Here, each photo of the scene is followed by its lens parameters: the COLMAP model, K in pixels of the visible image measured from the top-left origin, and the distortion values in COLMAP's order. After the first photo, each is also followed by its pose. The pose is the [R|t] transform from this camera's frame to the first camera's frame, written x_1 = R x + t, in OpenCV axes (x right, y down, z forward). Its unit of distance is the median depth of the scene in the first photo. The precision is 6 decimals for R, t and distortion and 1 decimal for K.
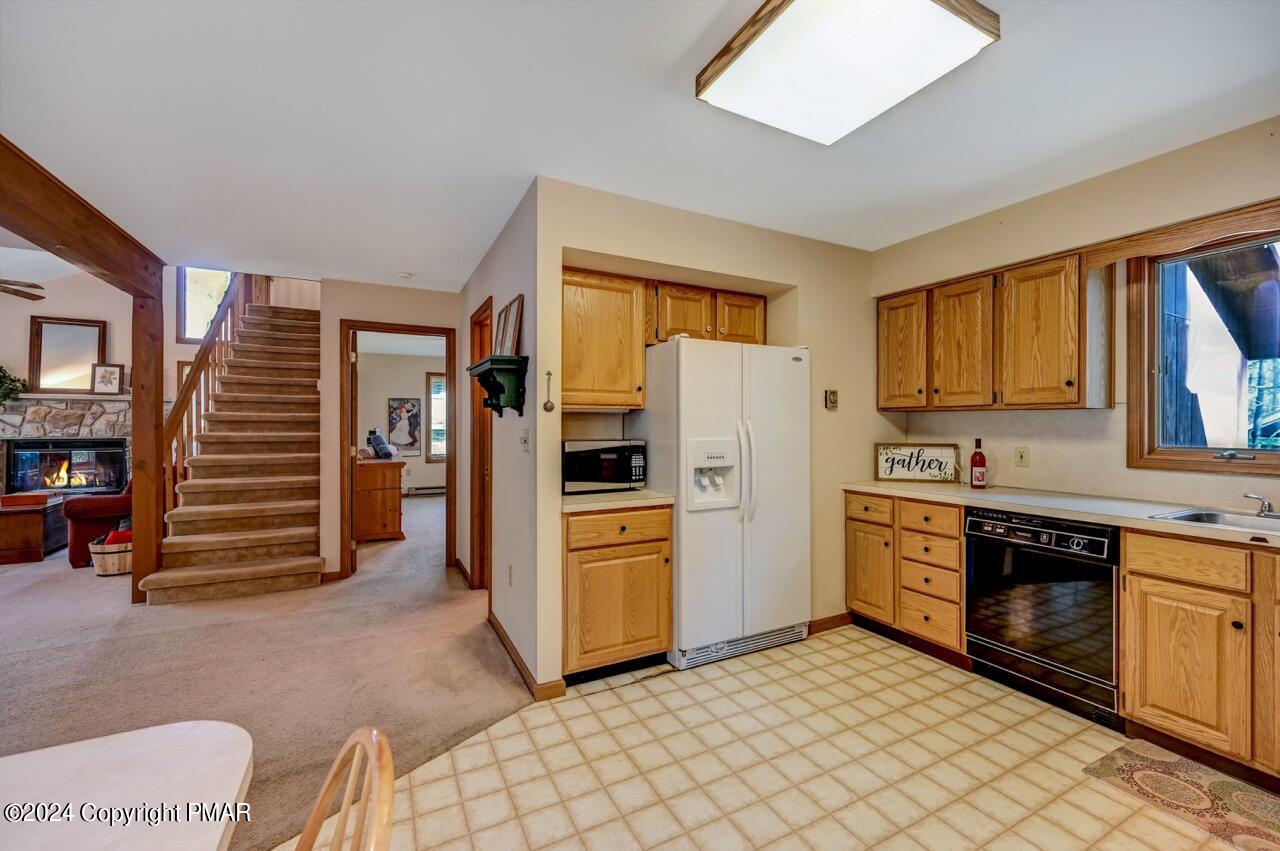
lens RADIAL K [[517.8, 0, 640.0], [0, 517.8, 425.5], [0, 0, 1]] dist [-0.000413, 0.000070]
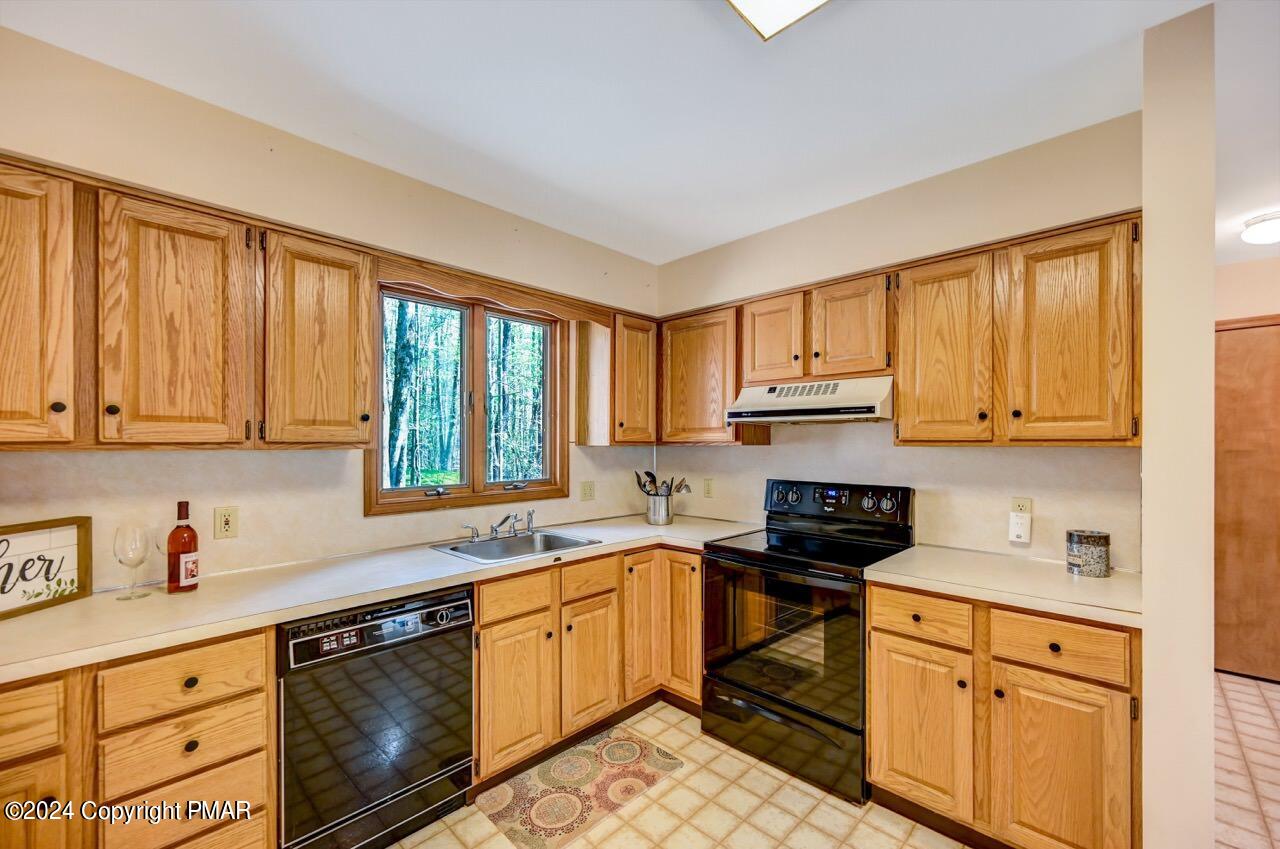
lens RADIAL K [[511.3, 0, 637.1], [0, 511.3, 443.8], [0, 0, 1]] dist [-0.001760, -0.000145]
pose [[-0.311097, -0.001404, 0.950377, -0.020327], [0.006751, 0.999970, 0.003687, -0.040013], [-0.950354, 0.007563, -0.311078, 0.805774]]
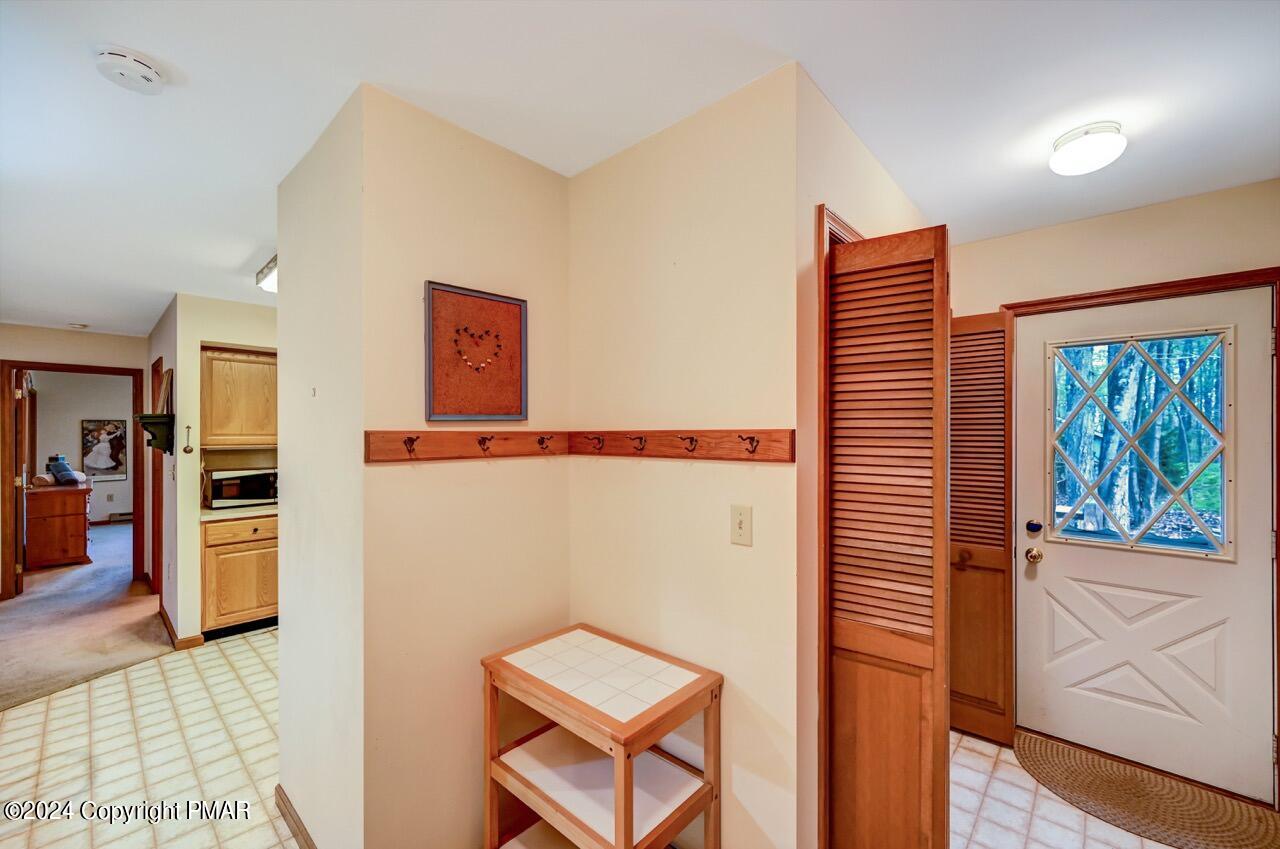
lens RADIAL K [[510.2, 0, 641.6], [0, 510.2, 435.1], [0, 0, 1]] dist [0.000809, 0.000371]
pose [[0.937697, -0.004531, 0.347425, 0.383253], [0.005116, 0.999987, -0.000769, -0.051049], [-0.347417, 0.002499, 0.937707, -0.585589]]
